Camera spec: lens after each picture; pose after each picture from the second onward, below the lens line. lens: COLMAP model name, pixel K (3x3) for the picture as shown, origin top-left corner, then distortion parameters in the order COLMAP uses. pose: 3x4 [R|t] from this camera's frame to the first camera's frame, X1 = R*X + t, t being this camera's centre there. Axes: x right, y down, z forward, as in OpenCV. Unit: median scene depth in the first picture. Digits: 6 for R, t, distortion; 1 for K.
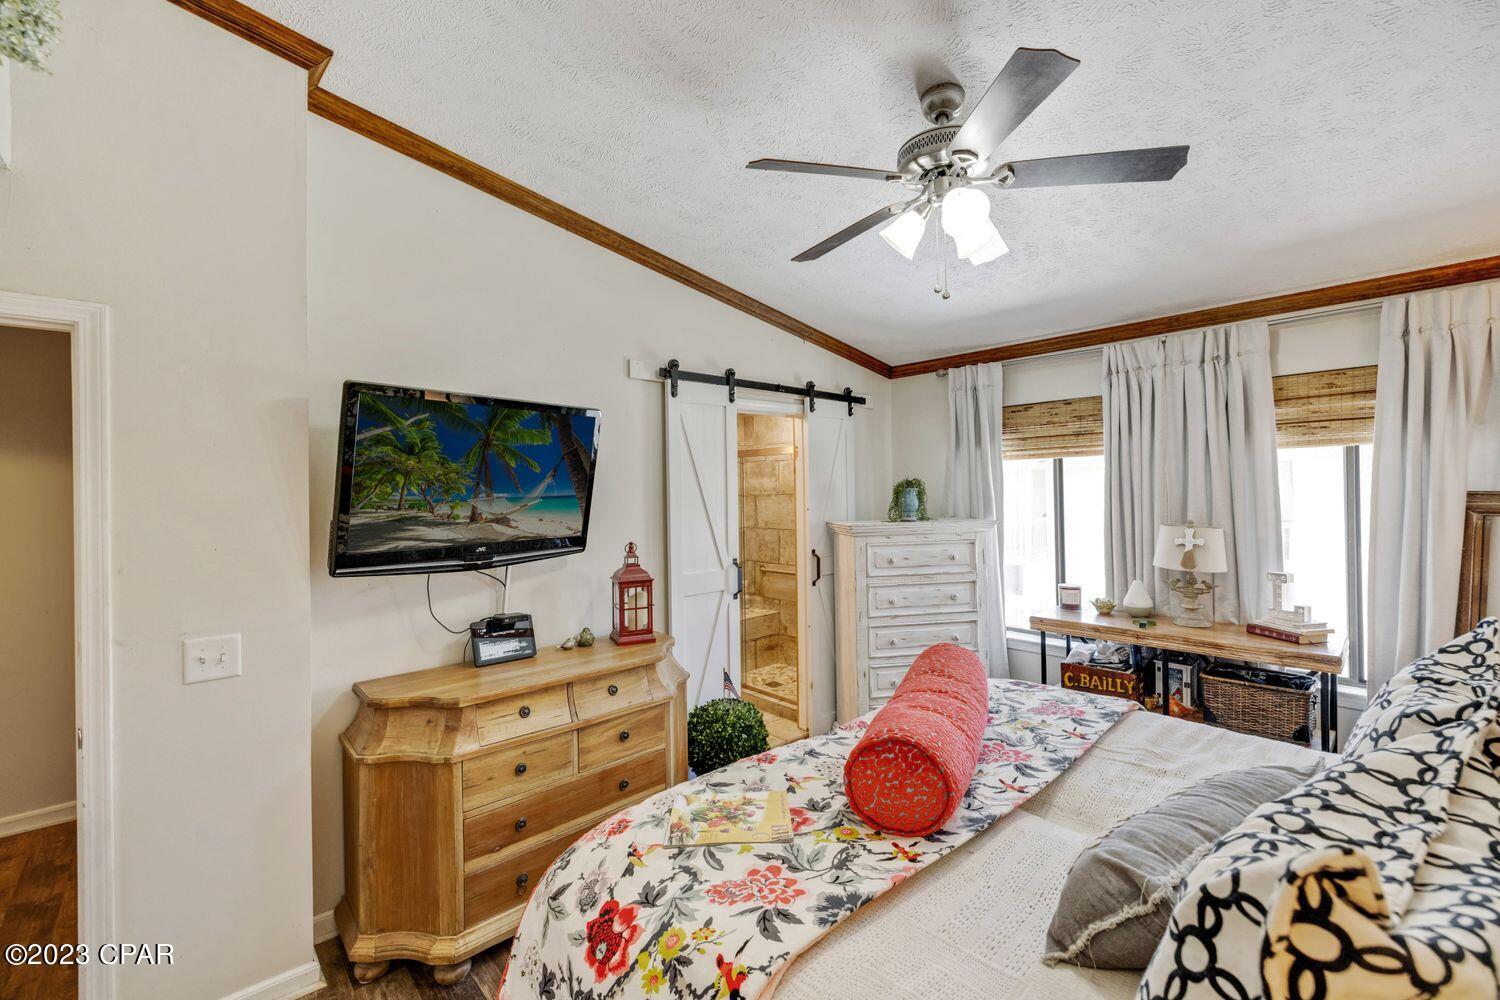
lens RADIAL K [[623.7, 0, 750.6], [0, 623.7, 493.7], [0, 0, 1]] dist [-0.000398, 0.000052]
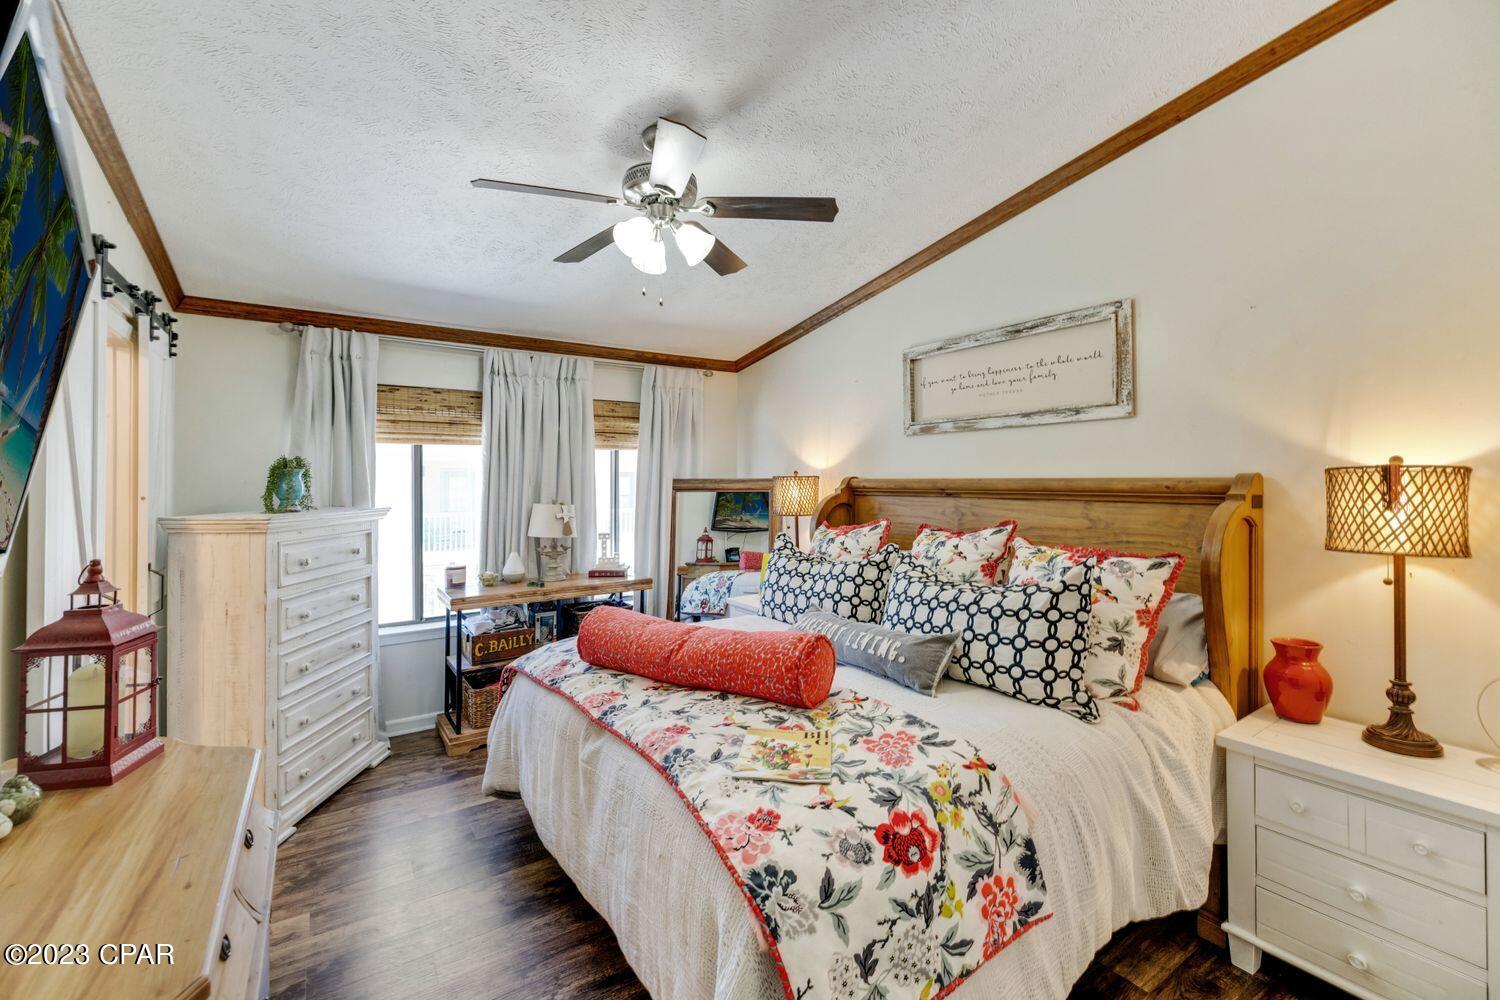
lens RADIAL K [[626.6, 0, 731.6], [0, 626.6, 484.4], [0, 0, 1]] dist [-0.001213, -0.000087]
pose [[0.170983, 0.008892, 0.985234, -1.063204], [0.005915, 0.999932, -0.010052, 0.053386], [-0.985256, 0.007546, 0.170919, 0.842217]]
